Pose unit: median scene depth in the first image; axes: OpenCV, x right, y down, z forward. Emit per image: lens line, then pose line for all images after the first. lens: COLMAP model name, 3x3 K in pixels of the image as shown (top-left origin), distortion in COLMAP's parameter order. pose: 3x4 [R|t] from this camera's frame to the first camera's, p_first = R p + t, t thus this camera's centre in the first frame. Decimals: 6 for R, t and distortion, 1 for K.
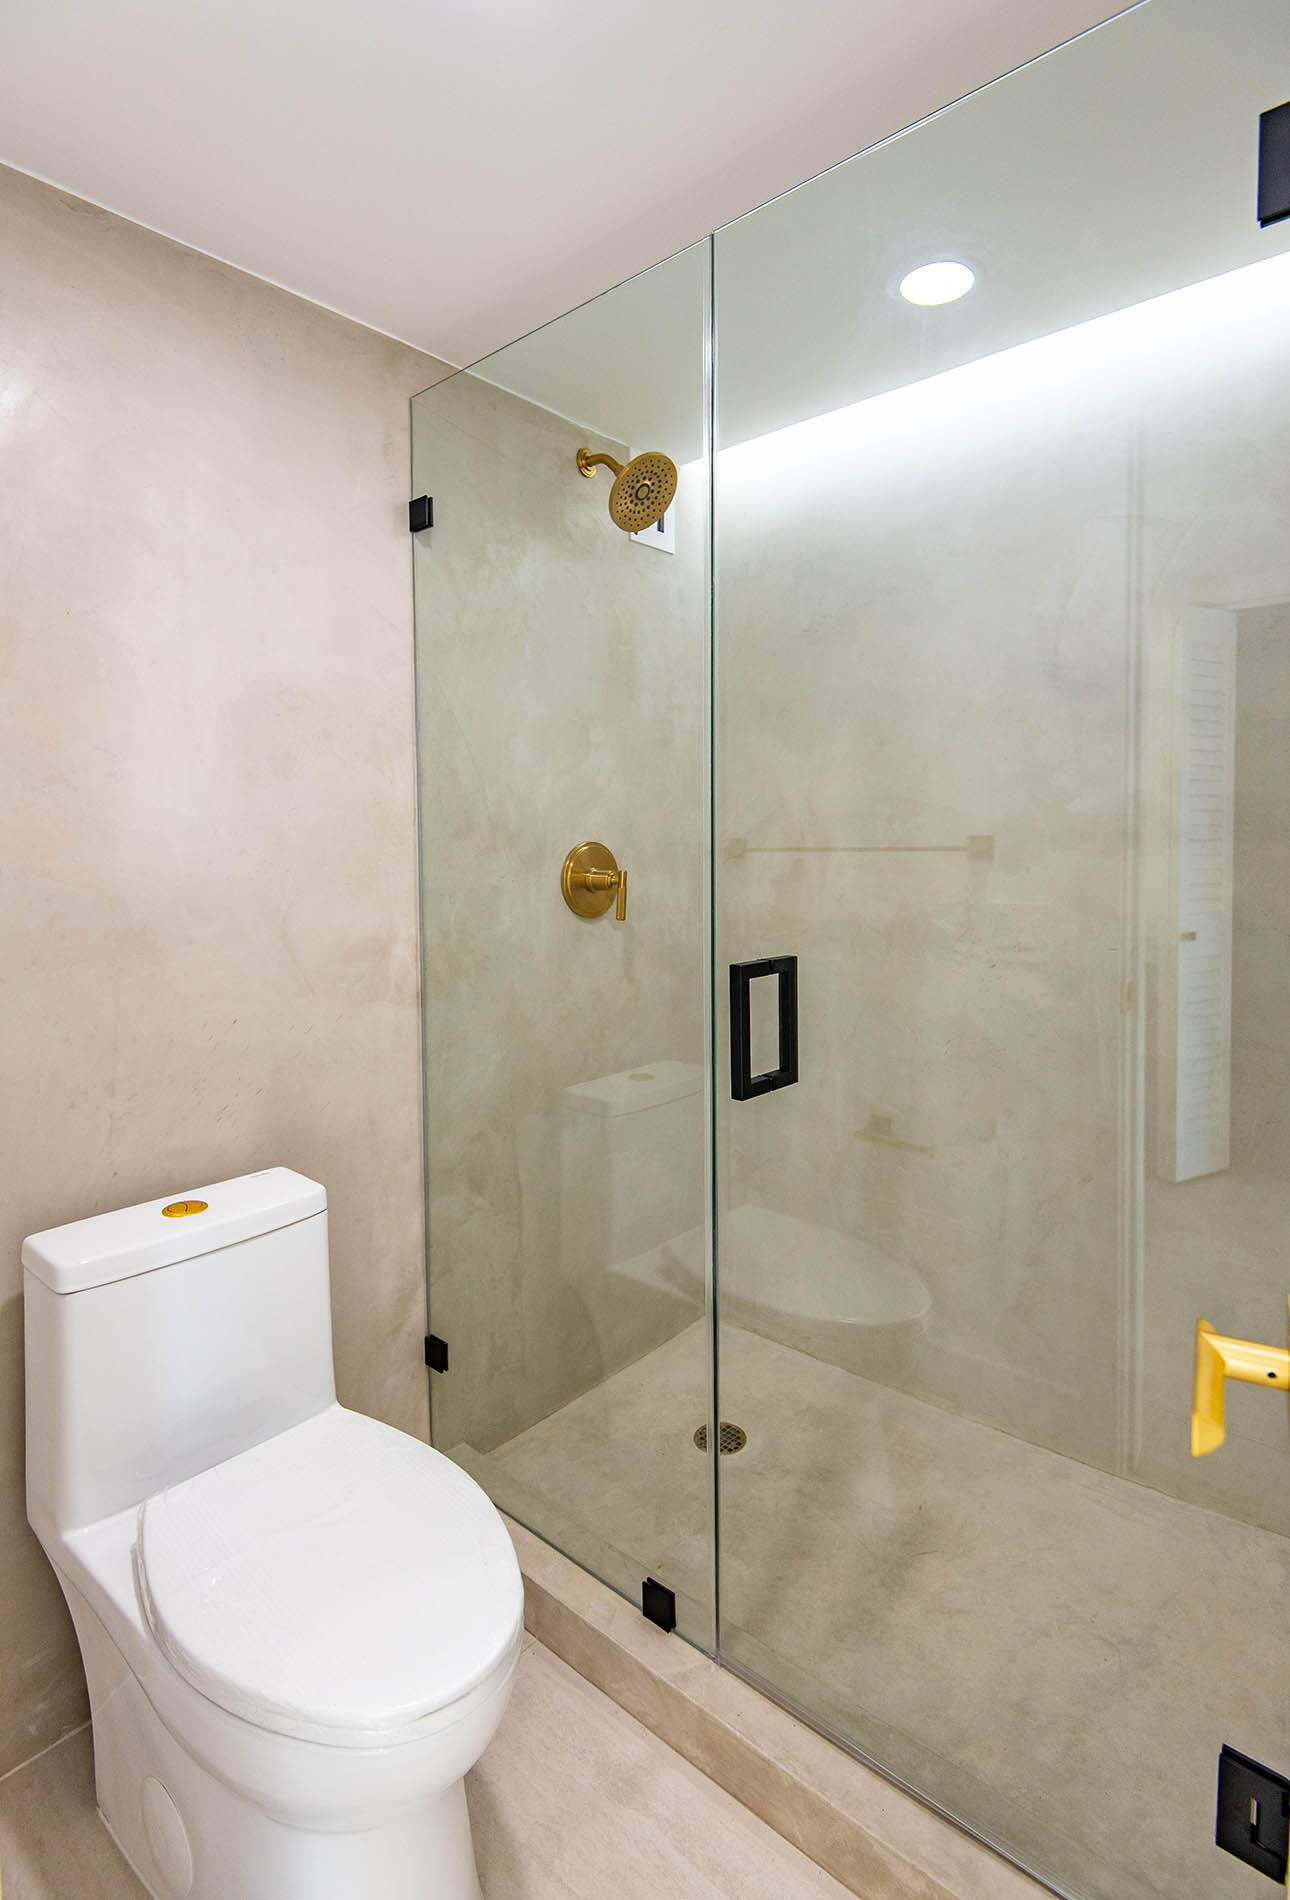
lens RADIAL K [[919.1, 0, 651.2], [0, 919.1, 947.6], [0, 0, 1]] dist [0.004647, 0.000050]
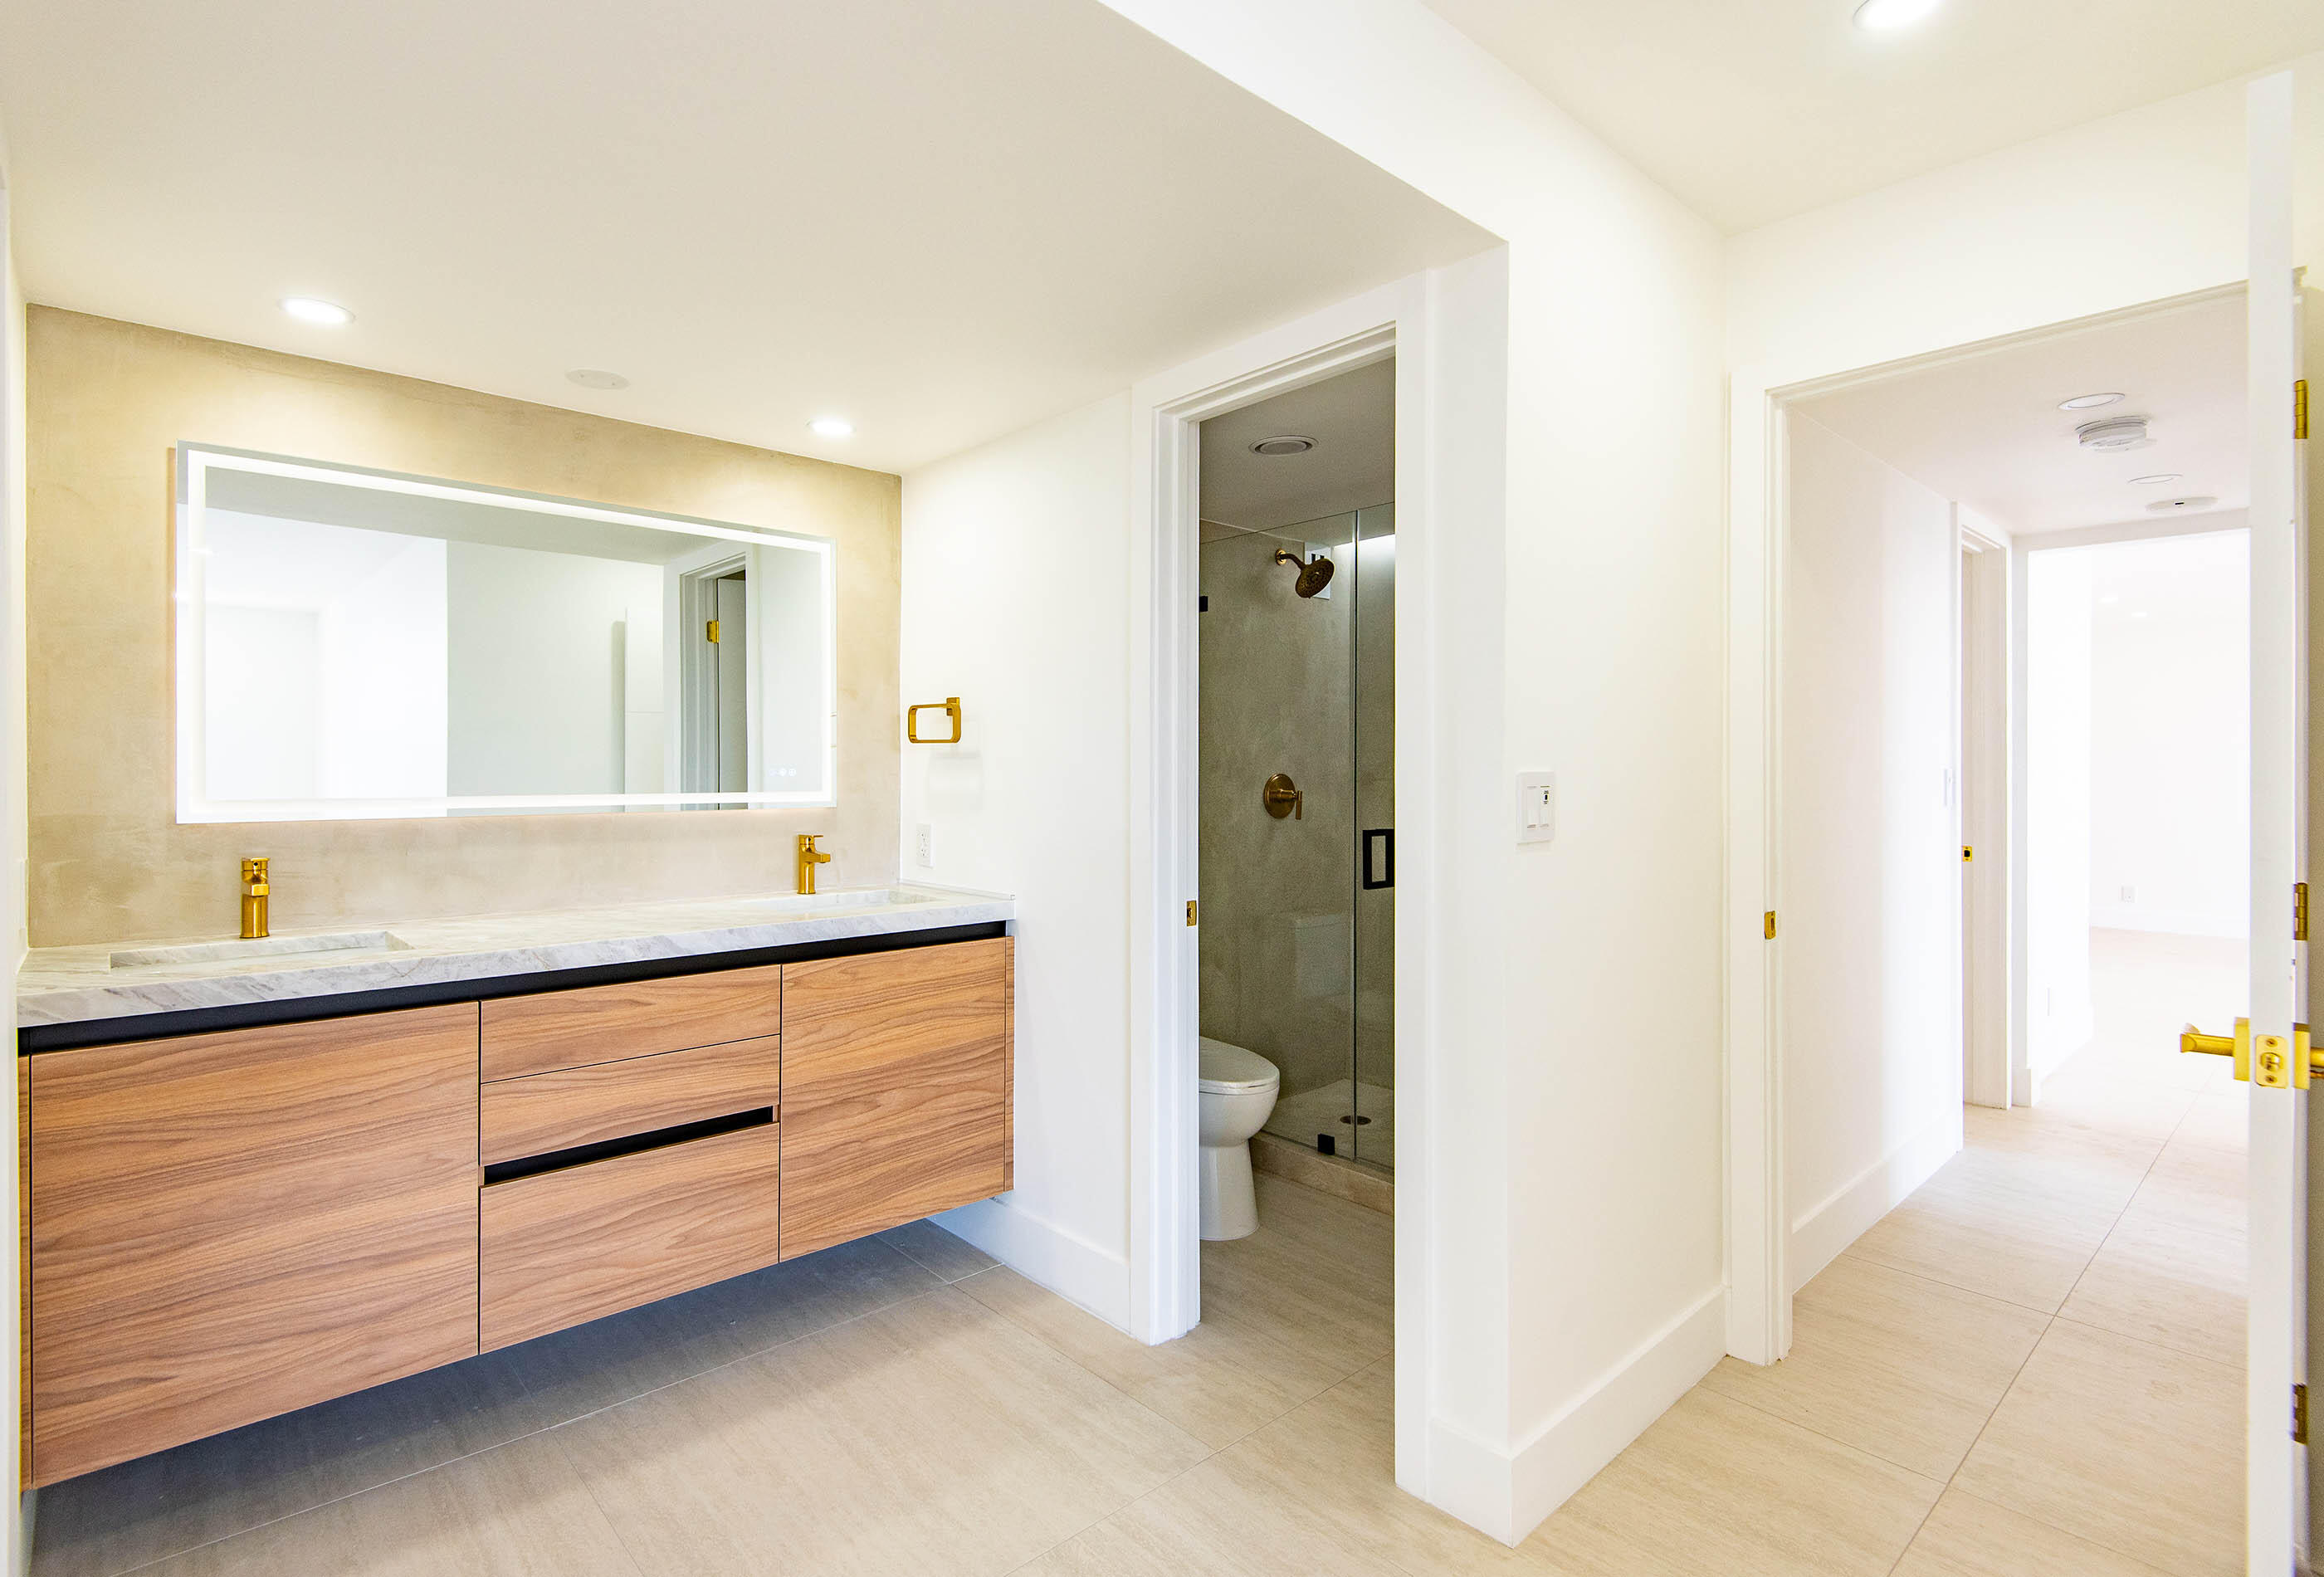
lens RADIAL K [[1124.2, 0, 1139.0], [0, 1124.2, 785.6], [0, 0, 1]] dist [0.004647, 0.000050]
pose [[0.992626, 0.012270, -0.120596, -0.081385], [-0.024415, 0.994713, -0.099753, 0.129736], [0.118734, 0.101961, 0.987677, -1.155762]]
